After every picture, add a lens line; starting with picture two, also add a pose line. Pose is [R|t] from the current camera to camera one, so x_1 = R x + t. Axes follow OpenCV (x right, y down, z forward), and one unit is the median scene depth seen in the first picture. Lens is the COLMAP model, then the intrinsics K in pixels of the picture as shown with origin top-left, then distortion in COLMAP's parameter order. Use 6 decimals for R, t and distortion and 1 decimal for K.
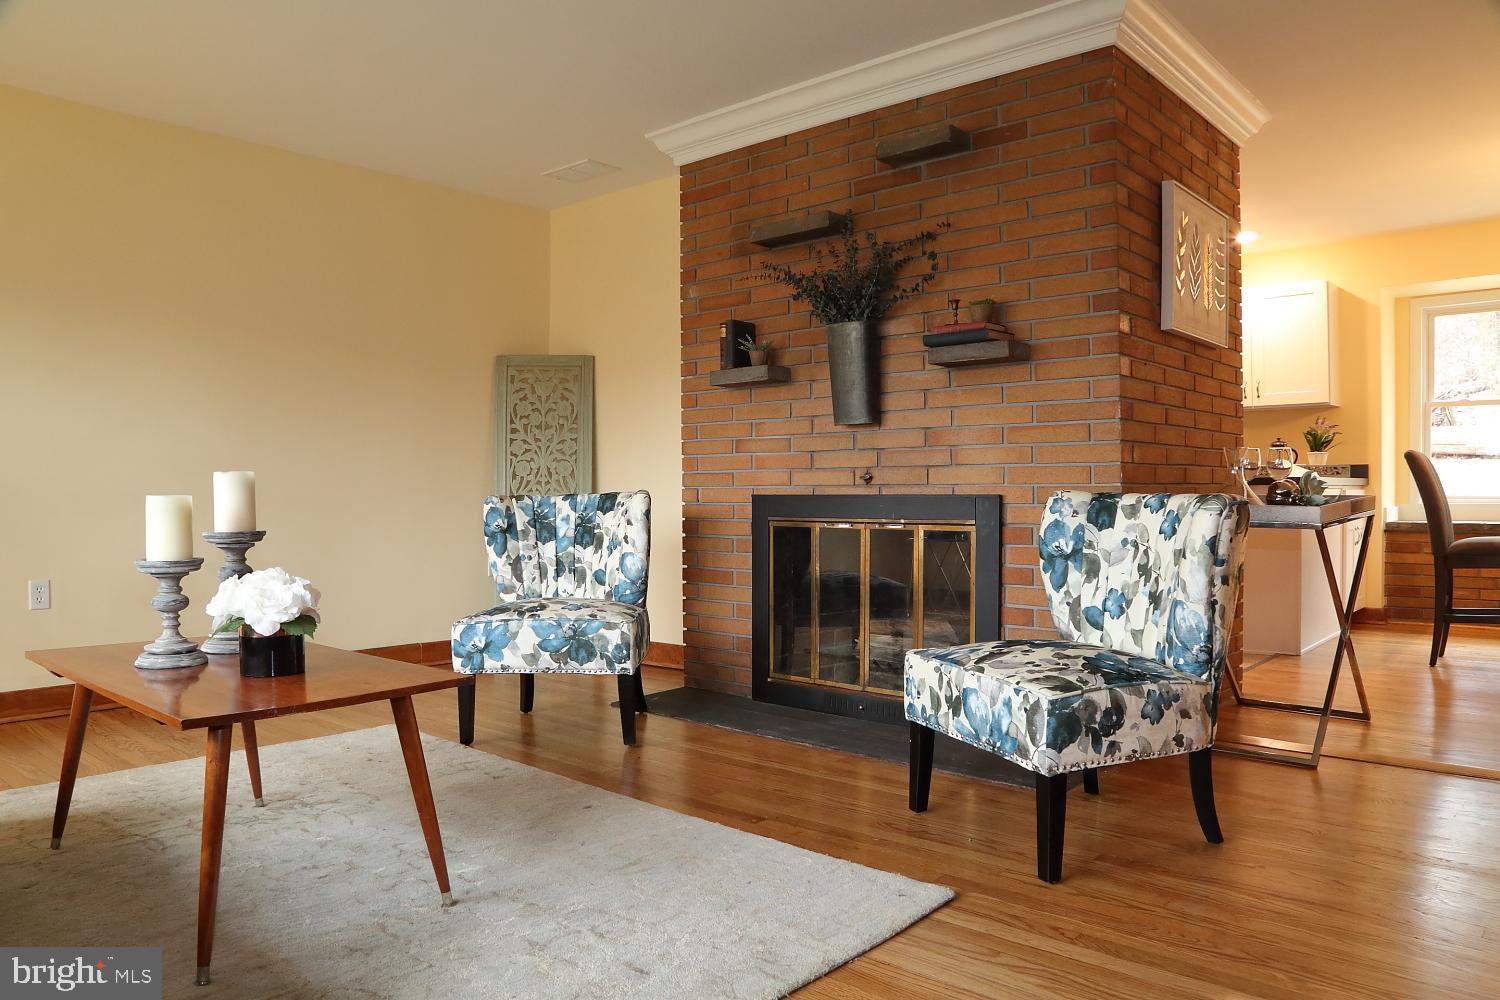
lens RADIAL K [[1027.5, 0, 750.0], [0, 1027.5, 500.0], [0, 0, 1]] dist [-0.111363, 0.049805]
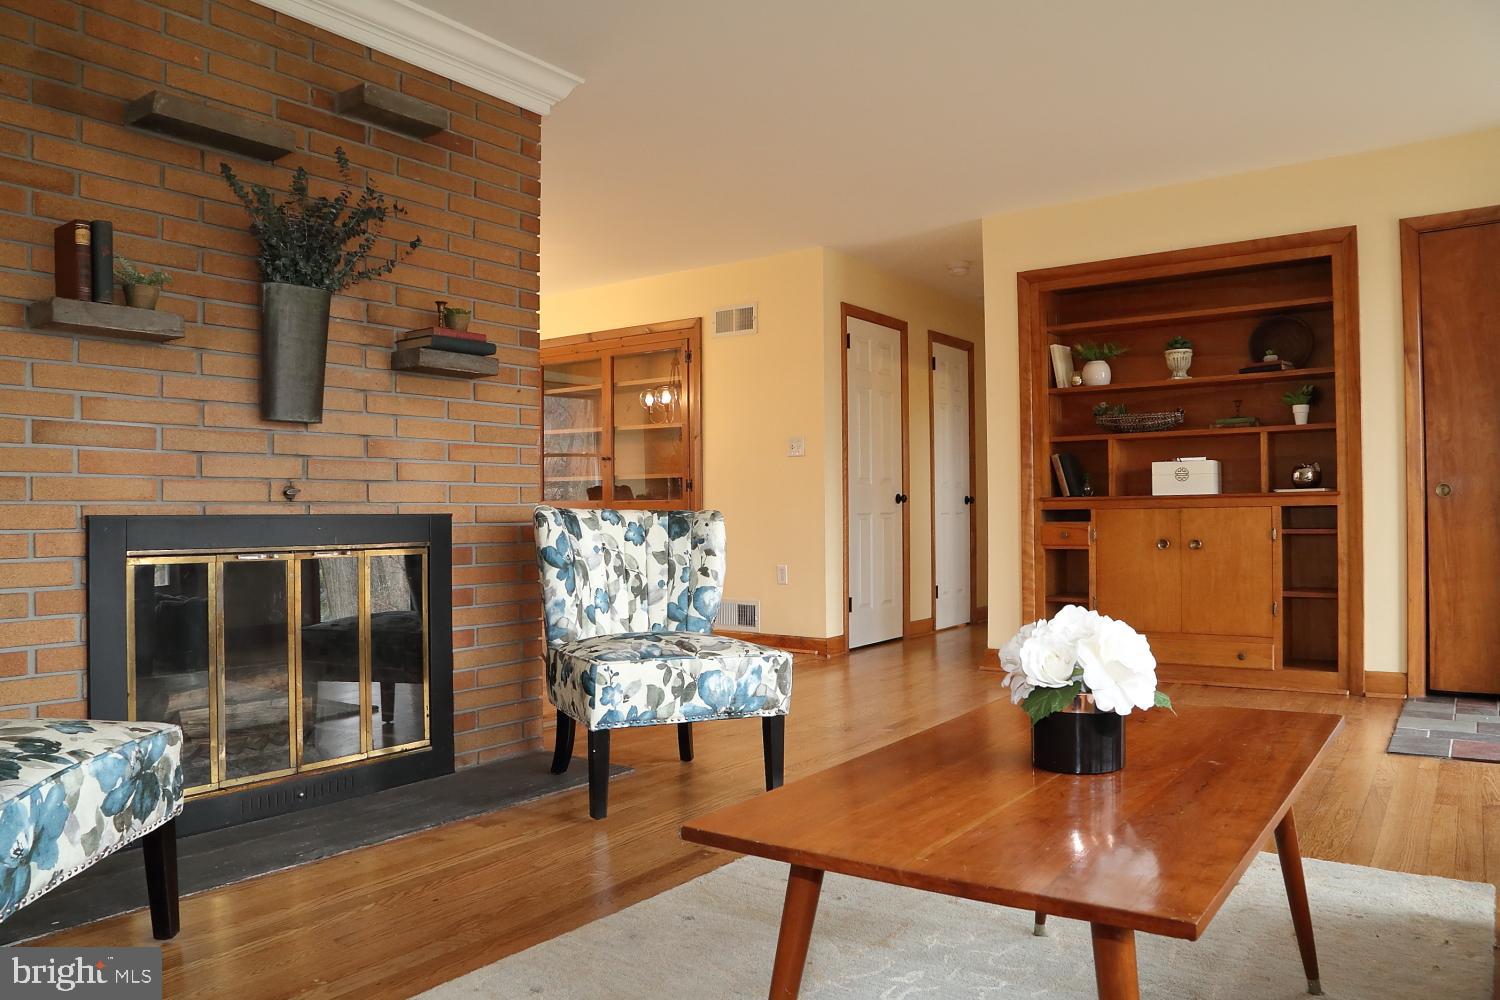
lens RADIAL K [[1027.5, 0, 750.0], [0, 1027.5, 500.0], [0, 0, 1]] dist [-0.111363, 0.049805]
pose [[-0.139380, 0.013412, 0.990148, -0.696958], [0.017796, 0.999781, -0.011038, -0.001944], [-0.990079, 0.016082, -0.139588, 0.797306]]
